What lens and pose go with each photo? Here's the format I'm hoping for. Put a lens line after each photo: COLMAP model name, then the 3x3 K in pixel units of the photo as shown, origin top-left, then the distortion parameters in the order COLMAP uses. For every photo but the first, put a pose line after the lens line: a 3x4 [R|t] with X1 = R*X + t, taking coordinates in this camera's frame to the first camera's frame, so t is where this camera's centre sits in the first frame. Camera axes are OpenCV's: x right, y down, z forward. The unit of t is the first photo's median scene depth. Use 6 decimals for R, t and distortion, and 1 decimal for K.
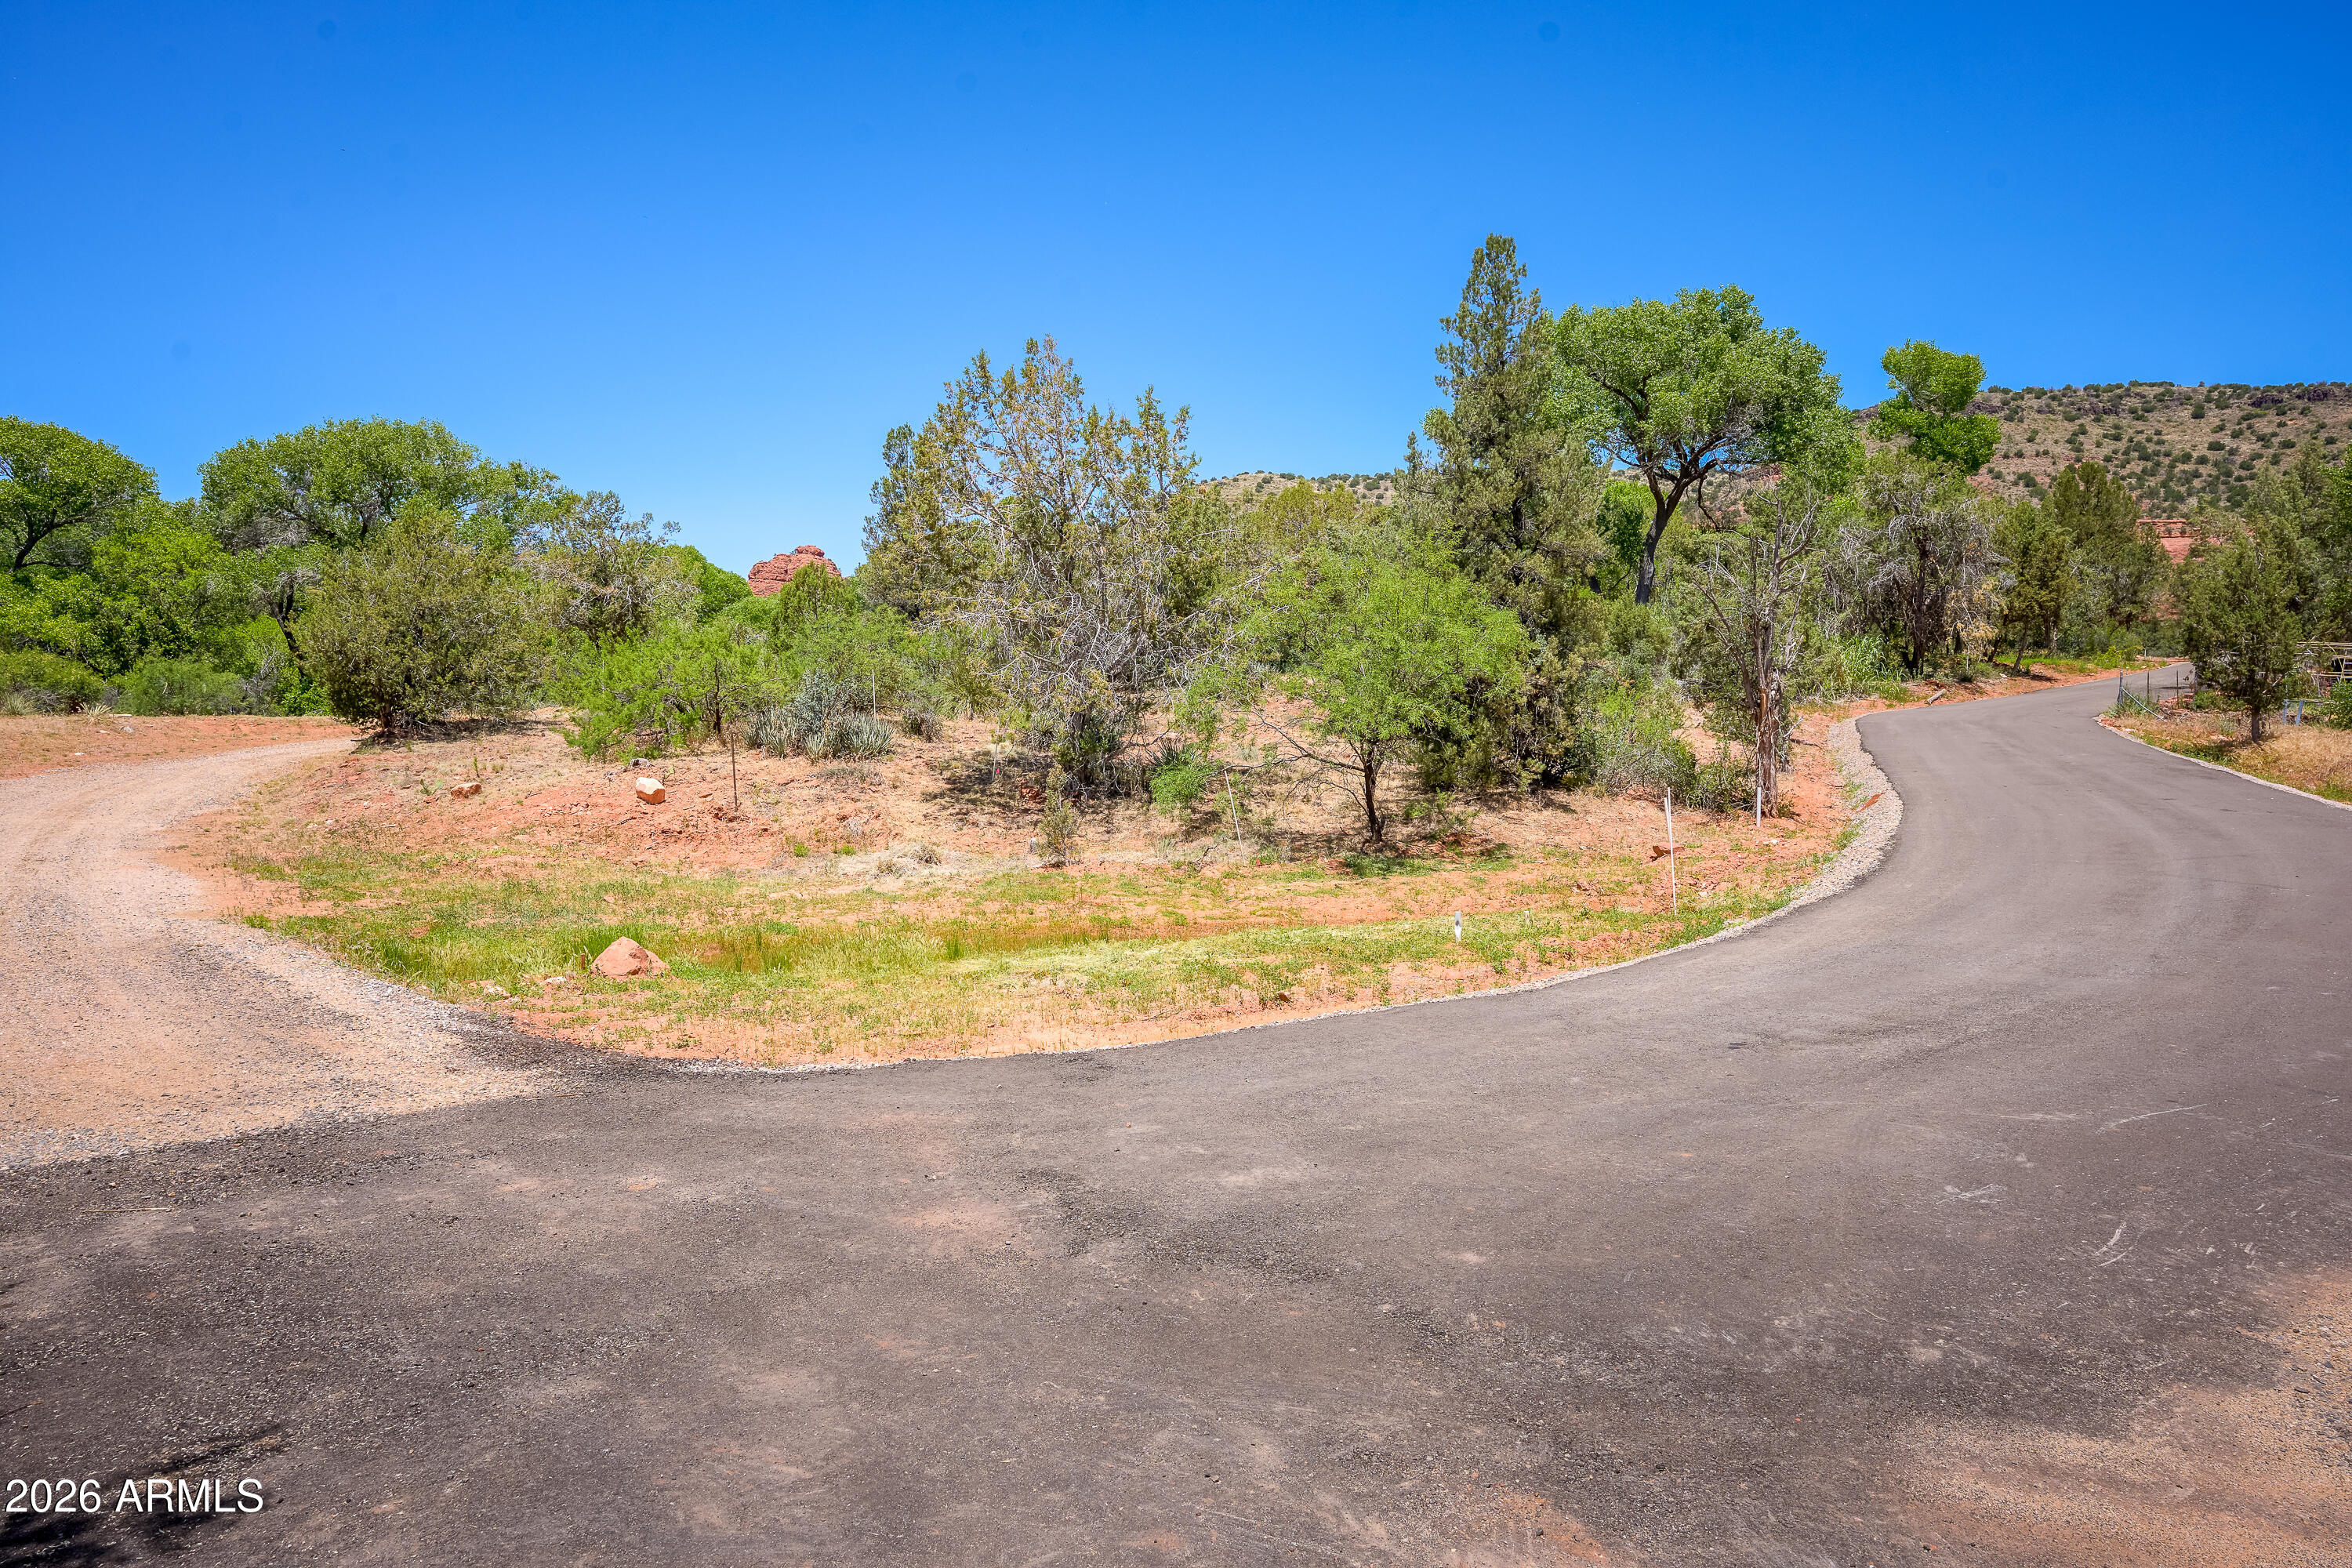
lens RADIAL K [[1470.2, 0, 1172.8], [0, 1470.2, 772.5], [0, 0, 1]] dist [0.002575, 0.004543]
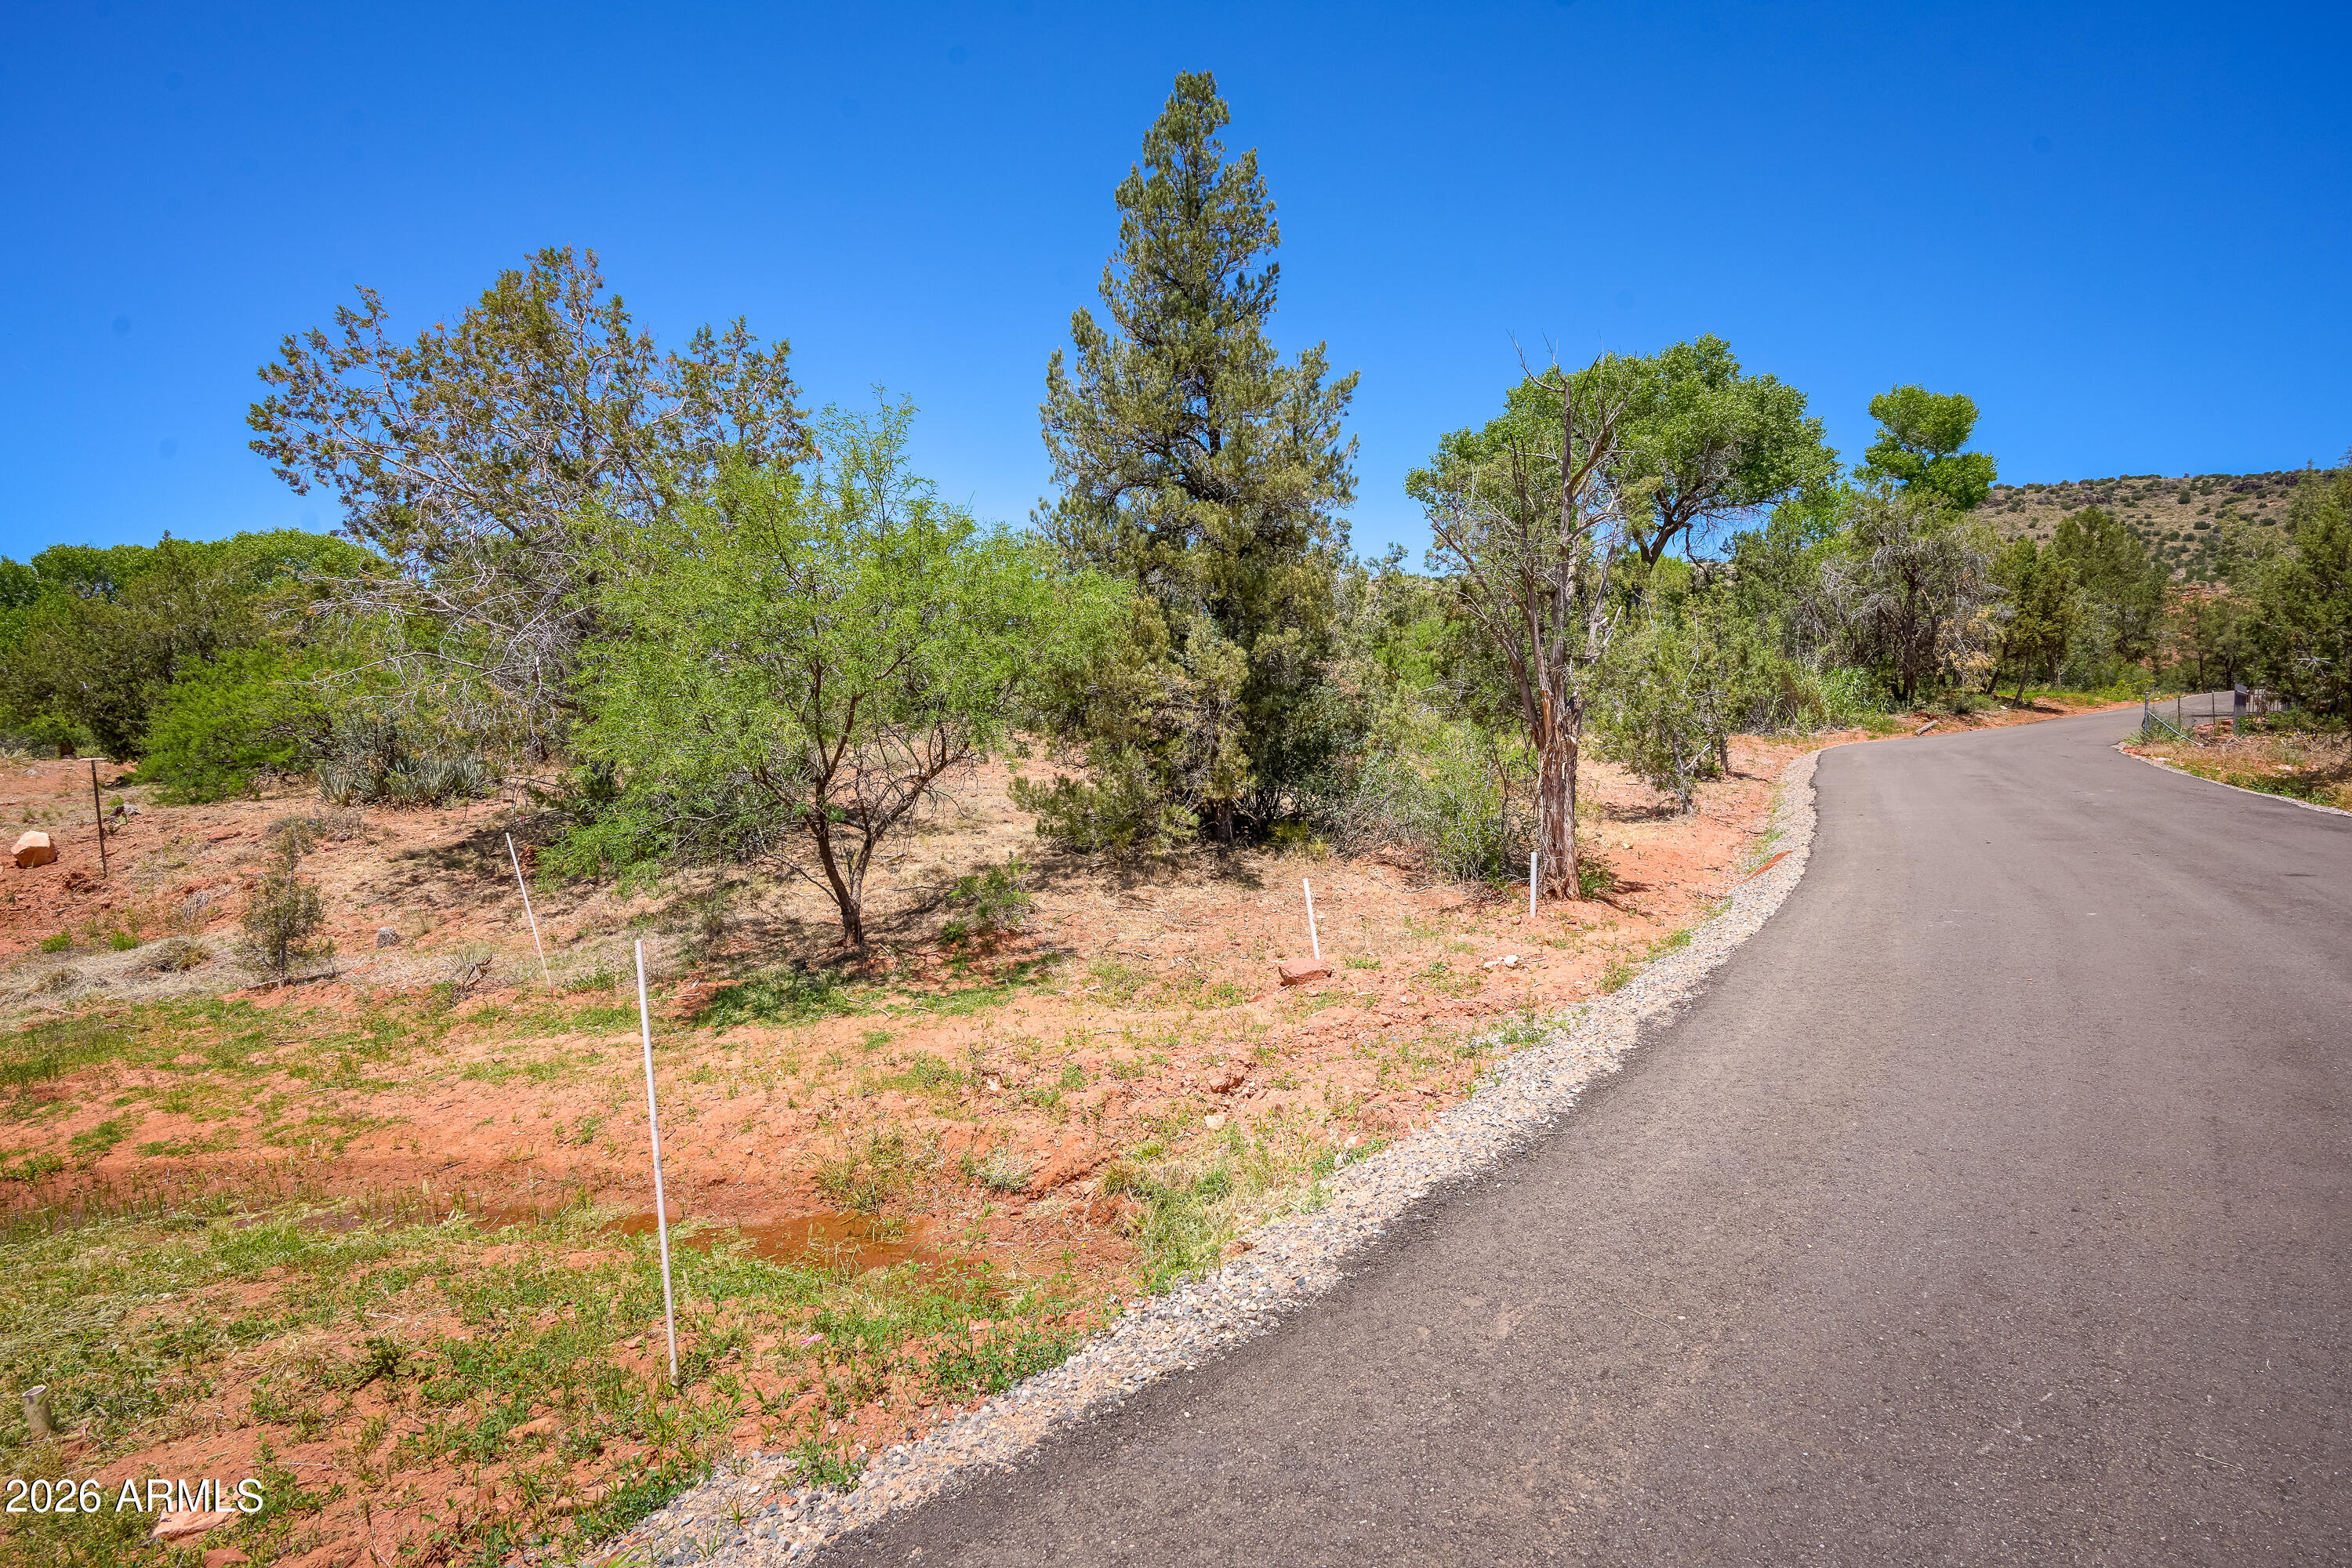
lens RADIAL K [[1079.3, 0, 1181.2], [0, 1079.3, 778.9], [0, 0, 1]] dist [-0.002513, -0.000476]
pose [[0.989611, -0.006288, -0.143632, 0.115276], [0.003274, 0.999770, -0.021211, -0.004074], [0.143732, 0.020520, 0.989404, 0.195586]]
